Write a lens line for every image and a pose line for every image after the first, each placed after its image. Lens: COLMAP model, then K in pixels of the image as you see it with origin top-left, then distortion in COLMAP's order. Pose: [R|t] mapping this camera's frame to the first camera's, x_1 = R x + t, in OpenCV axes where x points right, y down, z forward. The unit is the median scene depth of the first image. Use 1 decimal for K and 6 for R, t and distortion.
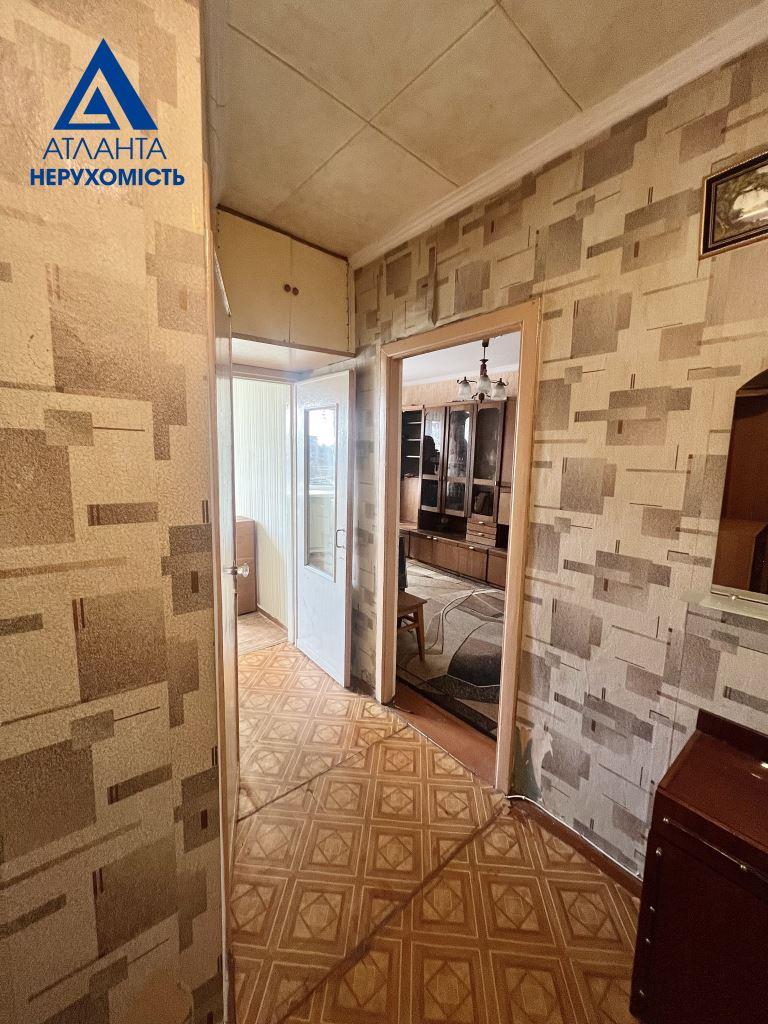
lens RADIAL K [[408.2, 0, 385.5], [0, 408.2, 507.9], [0, 0, 1]] dist [-0.002264, -0.000779]
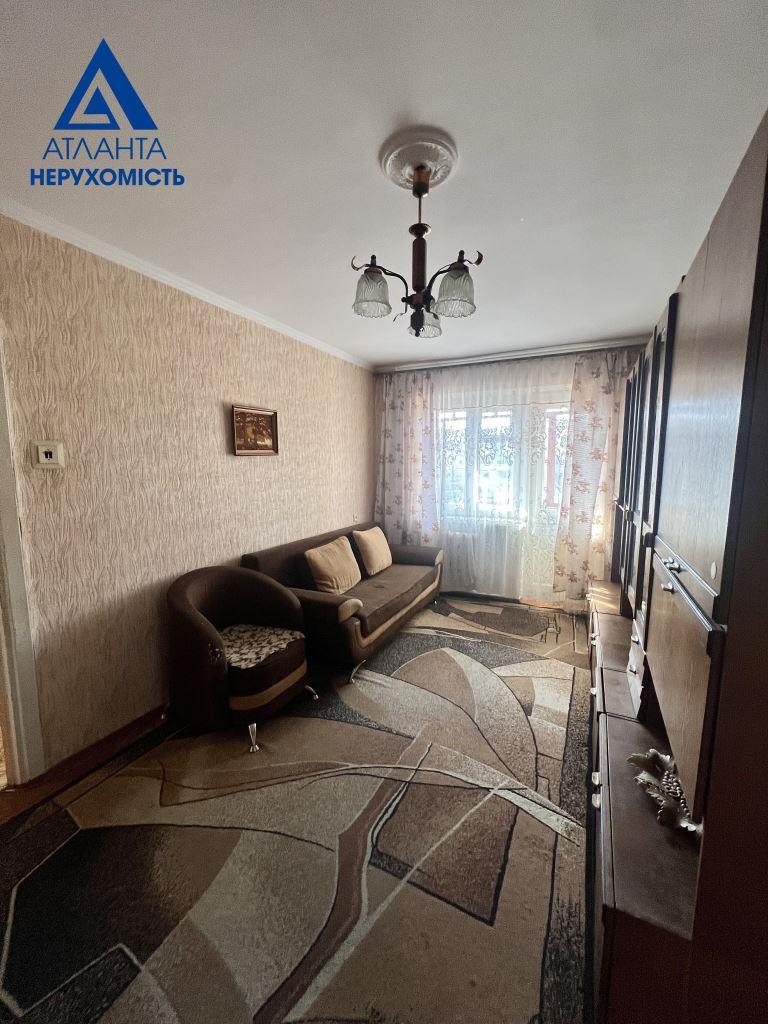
lens RADIAL K [[408.2, 0, 383.9], [0, 408.2, 514.4], [0, 0, 1]] dist [-0.002264, -0.000779]
pose [[0.412076, 0.079524, -0.907673, 0.548438], [-0.105885, 0.993614, 0.038983, -0.080261], [0.904976, 0.080045, 0.417865, 0.725830]]
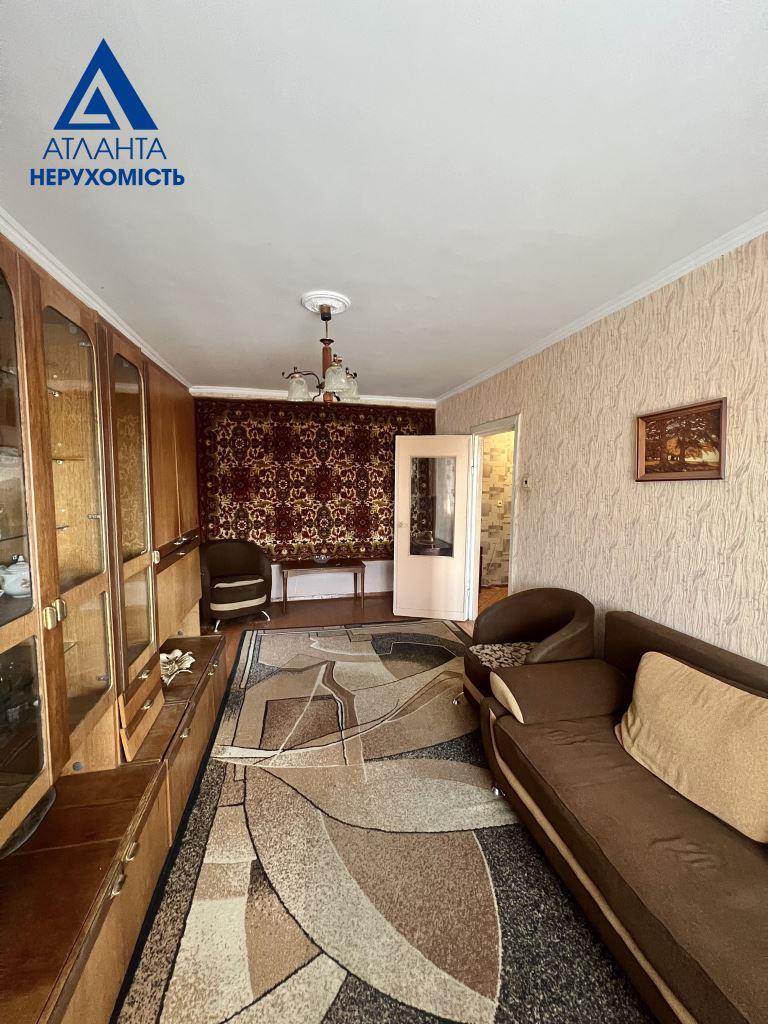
lens RADIAL K [[408.2, 0, 382.0], [0, 408.2, 511.9], [0, 0, 1]] dist [-0.002264, -0.000779]
pose [[-0.886330, -0.070726, 0.457621, -0.128941], [0.030283, 0.977298, 0.209695, -0.205687], [-0.462063, 0.199717, -0.864067, 1.386742]]
